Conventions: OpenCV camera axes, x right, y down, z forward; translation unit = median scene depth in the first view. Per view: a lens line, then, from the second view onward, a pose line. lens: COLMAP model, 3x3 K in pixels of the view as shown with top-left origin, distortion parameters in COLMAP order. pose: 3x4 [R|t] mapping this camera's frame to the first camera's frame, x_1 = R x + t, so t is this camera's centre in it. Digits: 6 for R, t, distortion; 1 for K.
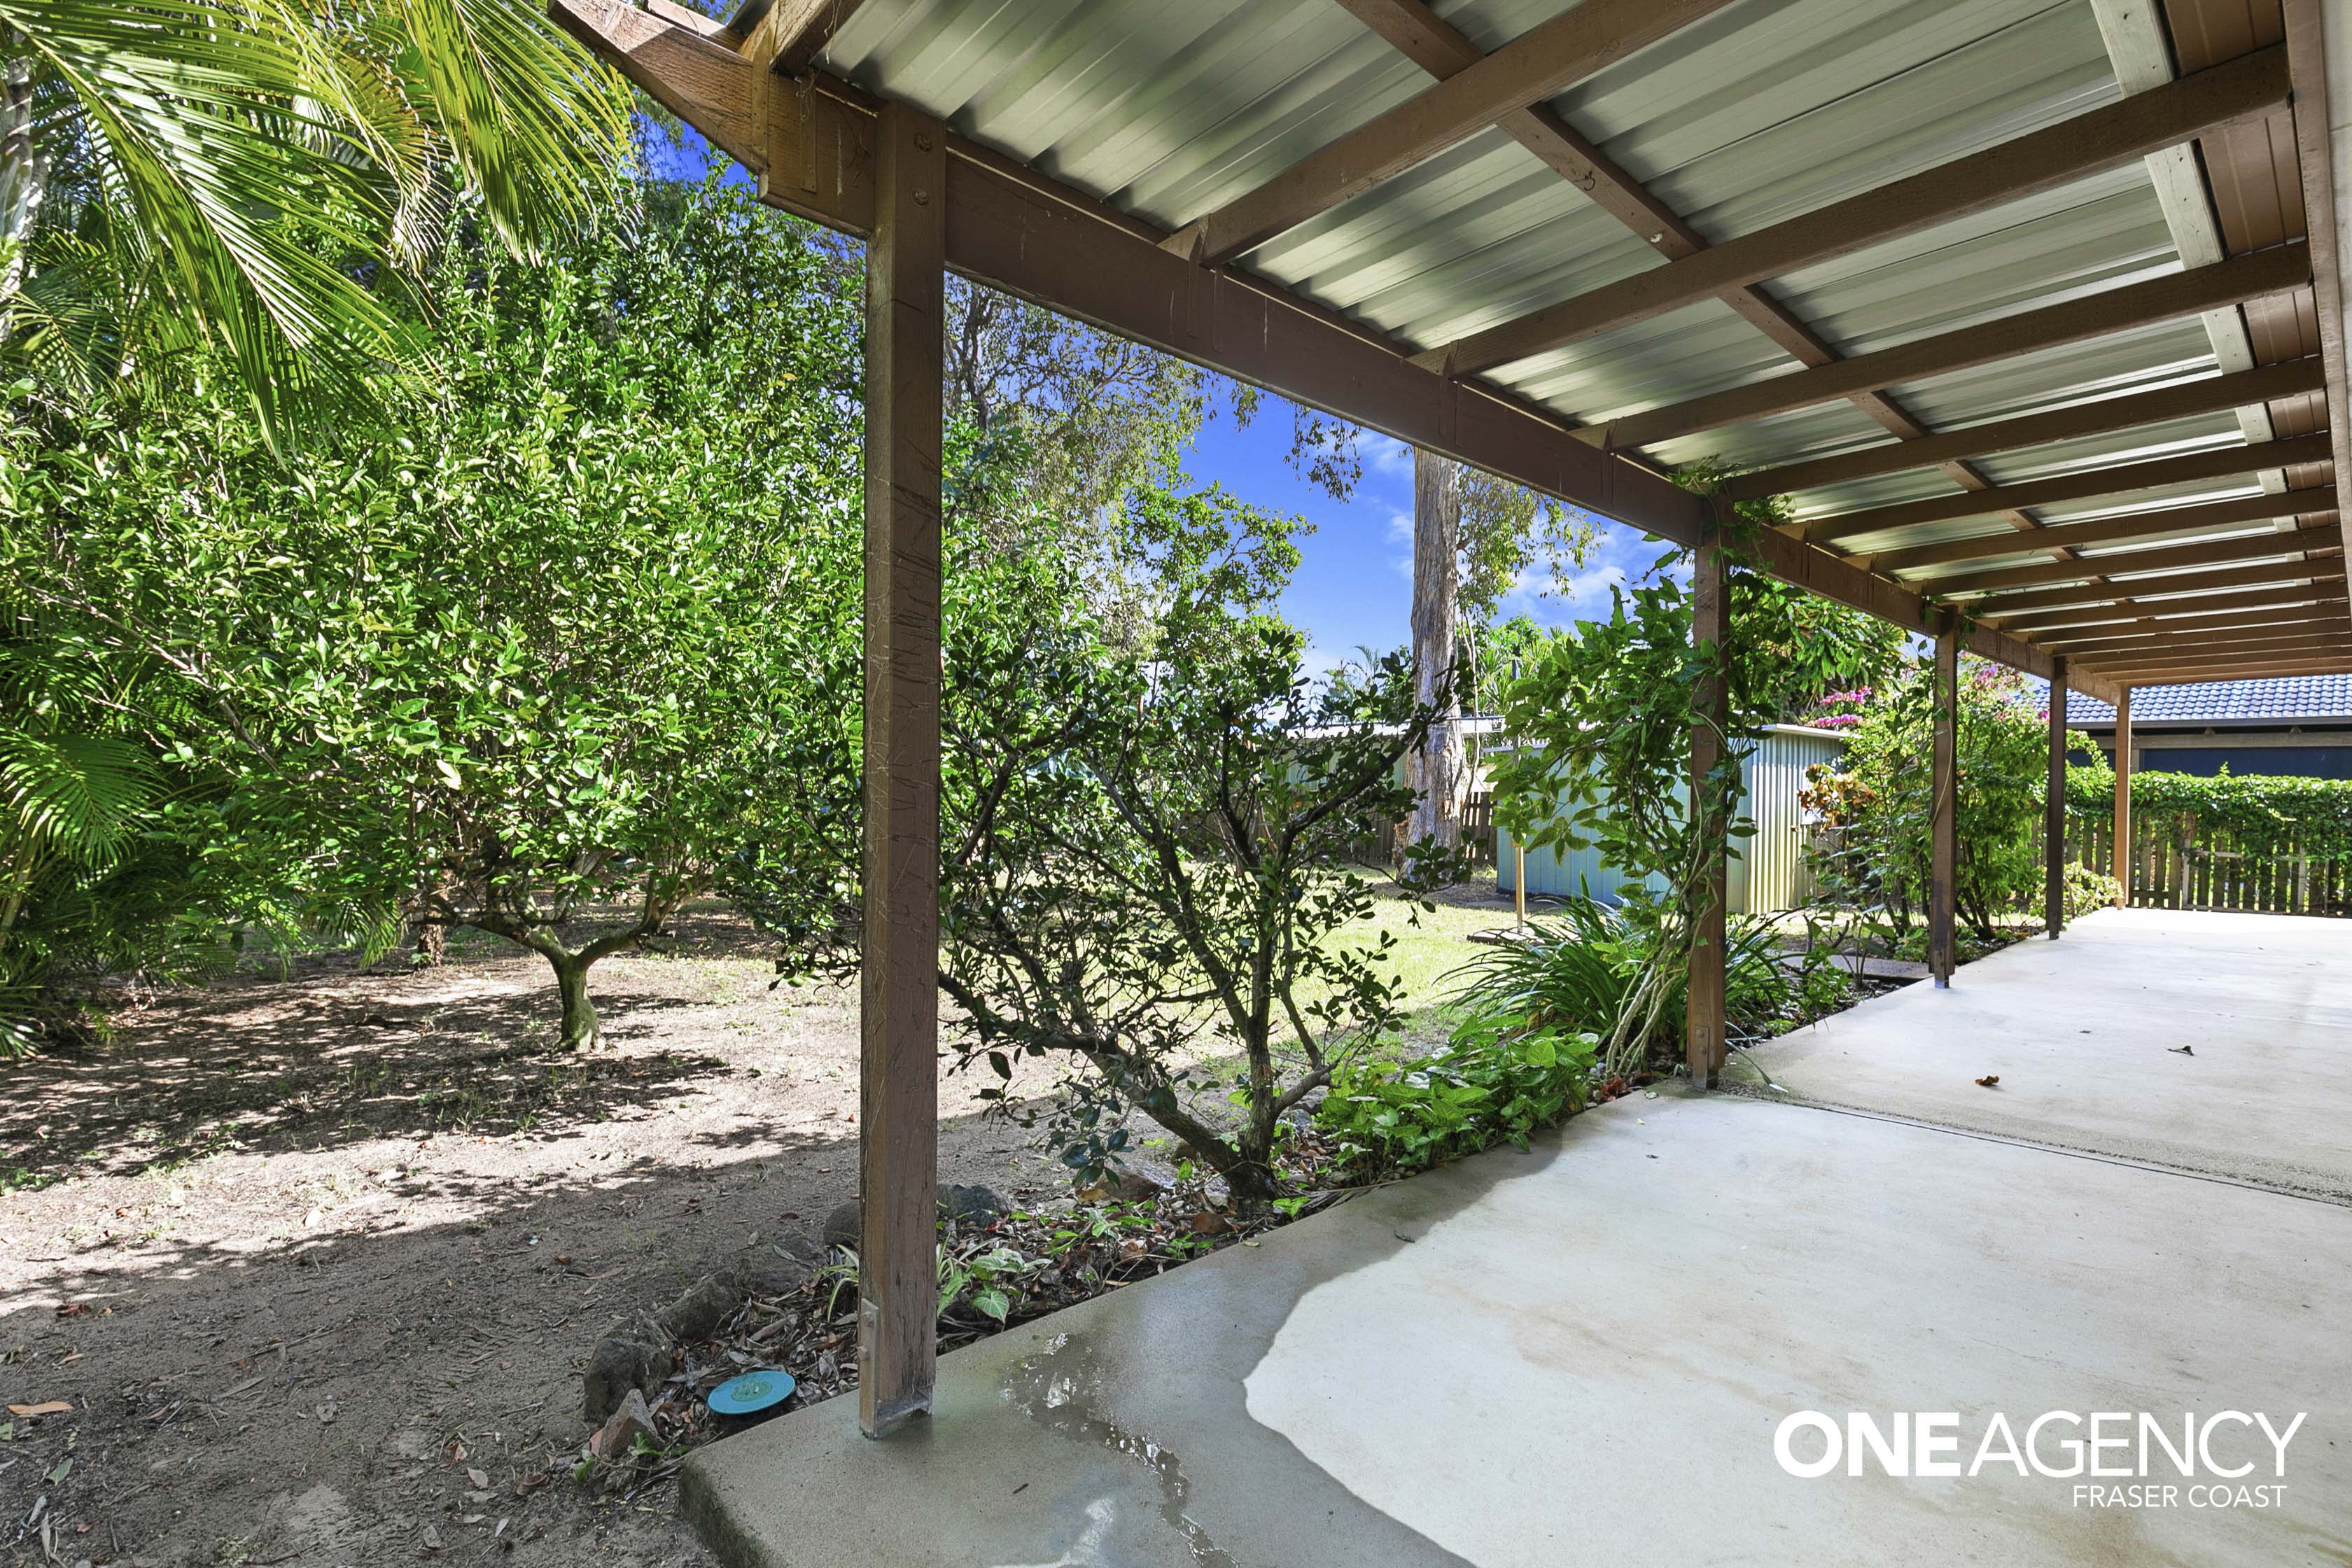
lens RADIAL K [[1113.9, 0, 1172.4], [0, 1113.9, 788.1], [0, 0, 1]] dist [0.000803, 0.000749]
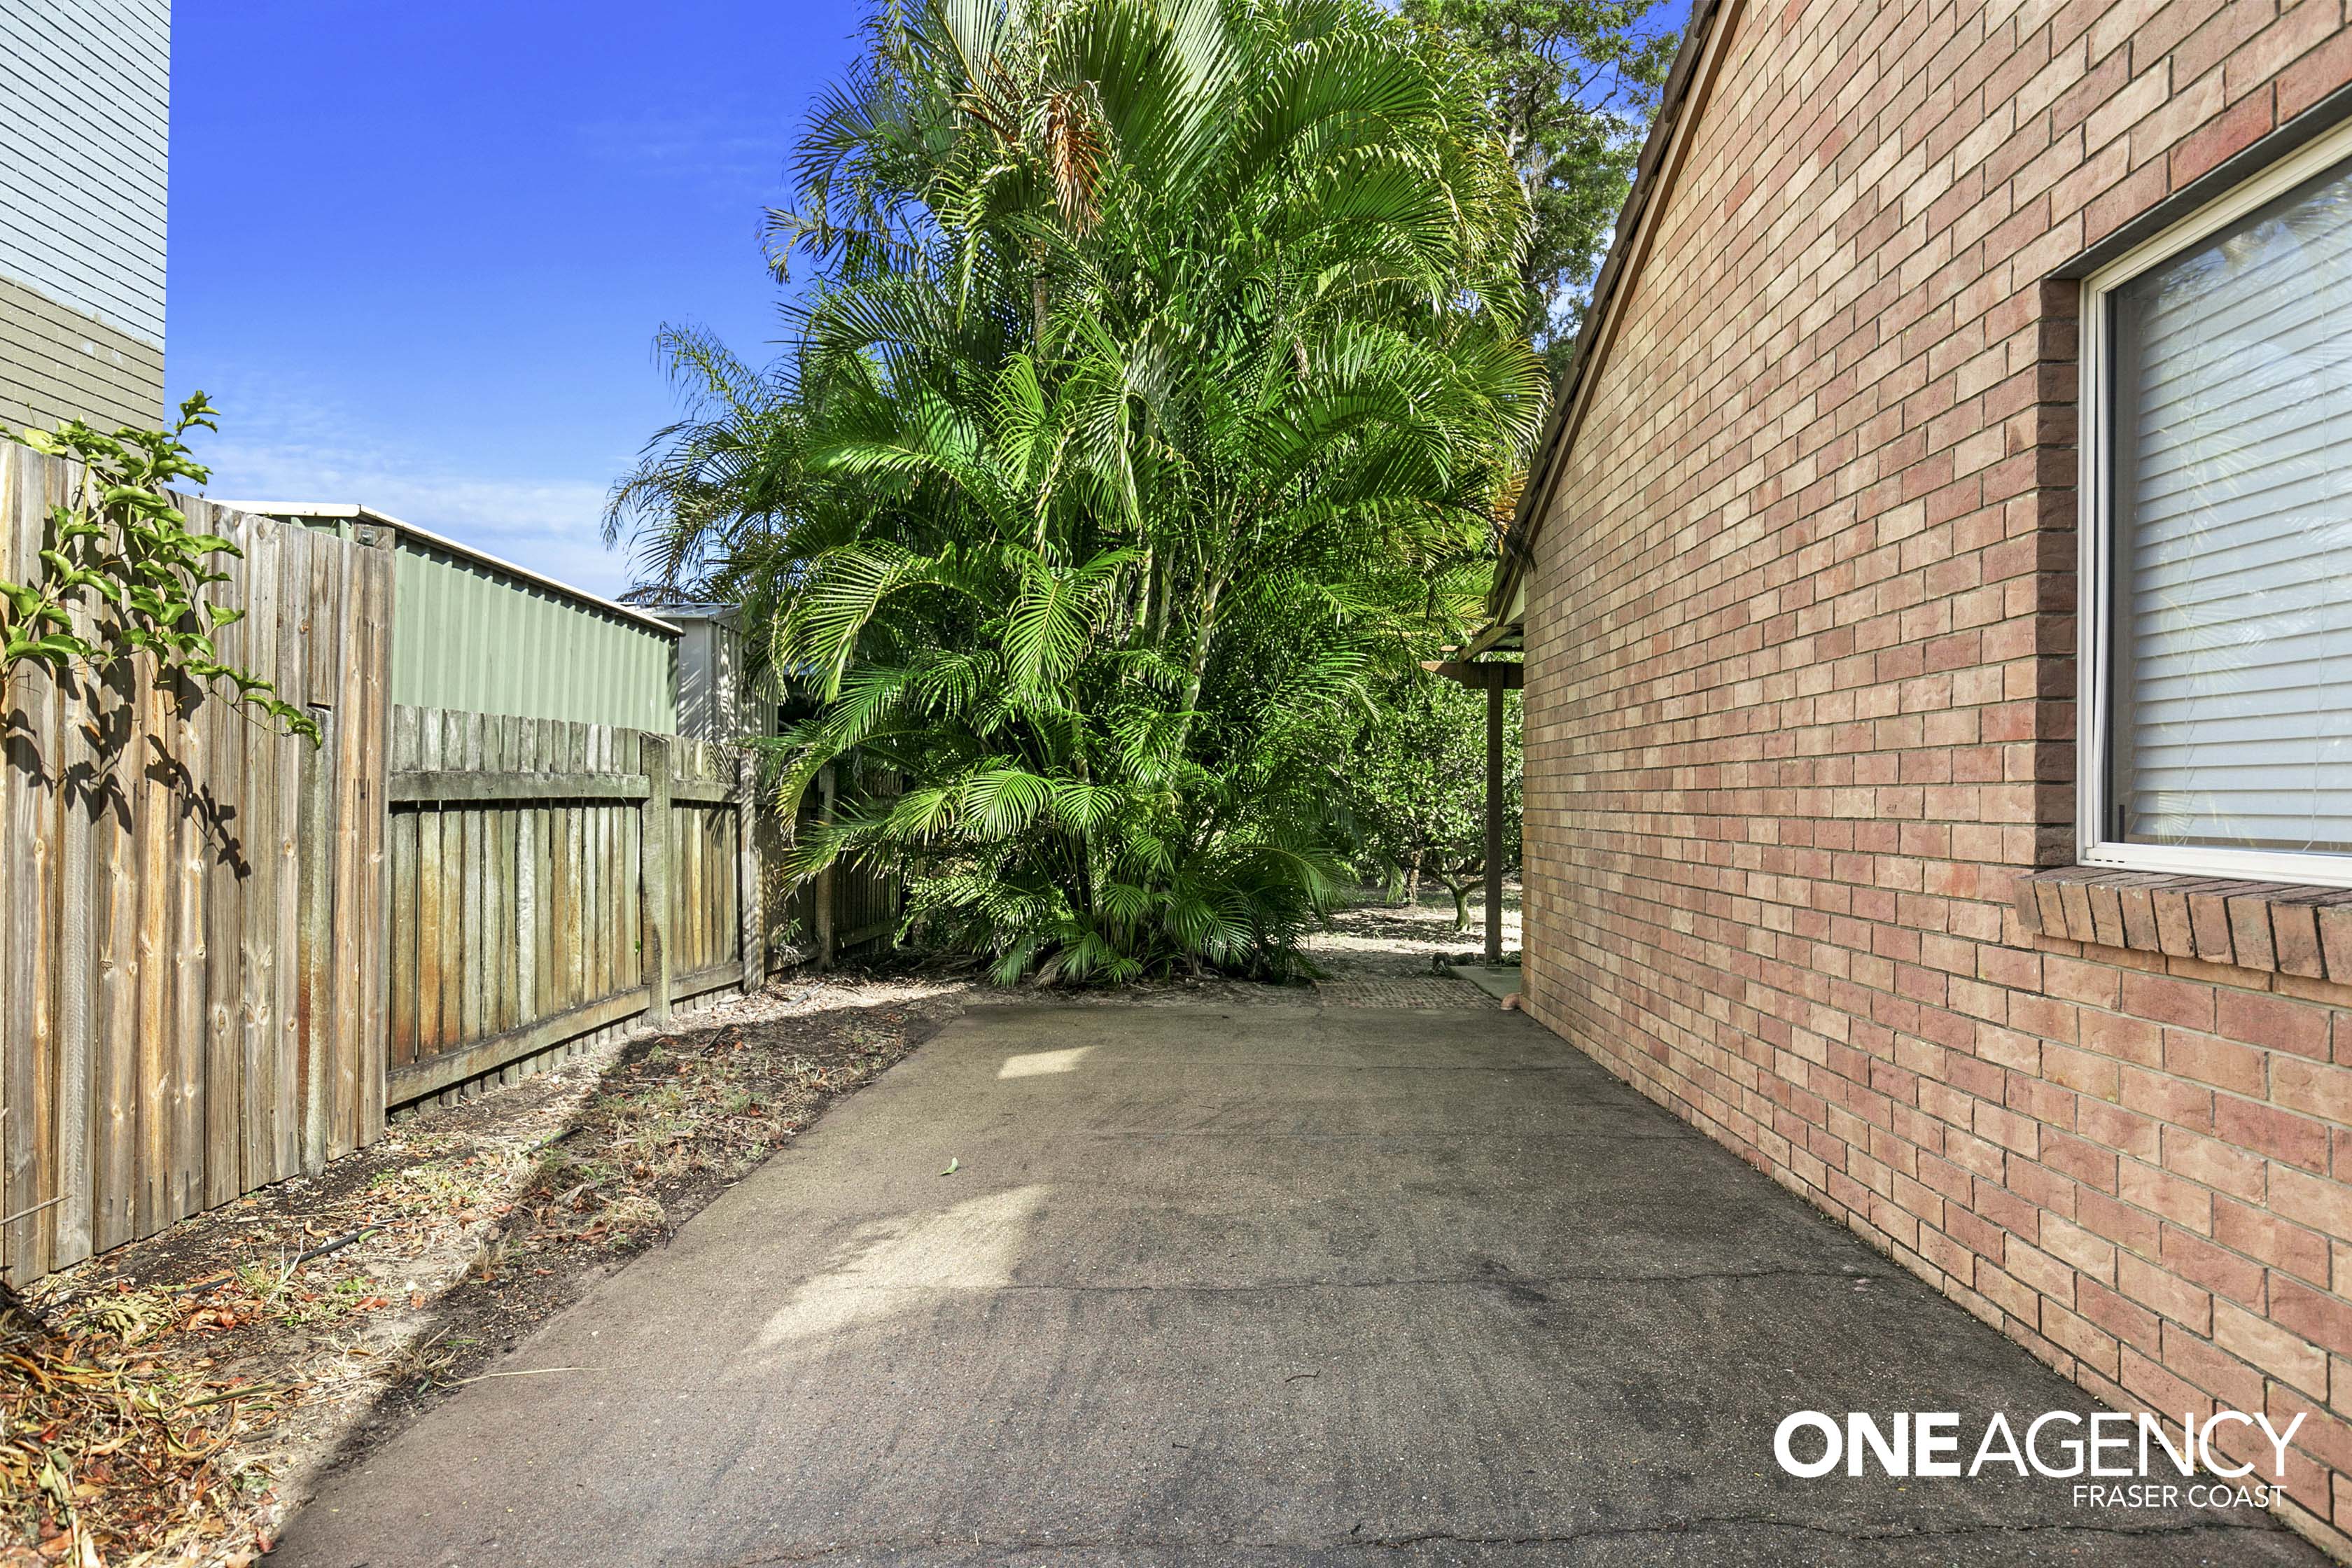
lens RADIAL K [[1424.4, 0, 1175.1], [0, 1424.4, 791.1], [0, 0, 1]] dist [0.000221, 0.000003]
pose [[0.720921, -0.005737, -0.692993, 1.446757], [-0.002963, 0.999931, -0.011360, -0.020787], [0.693011, 0.010243, 0.720855, -2.057485]]
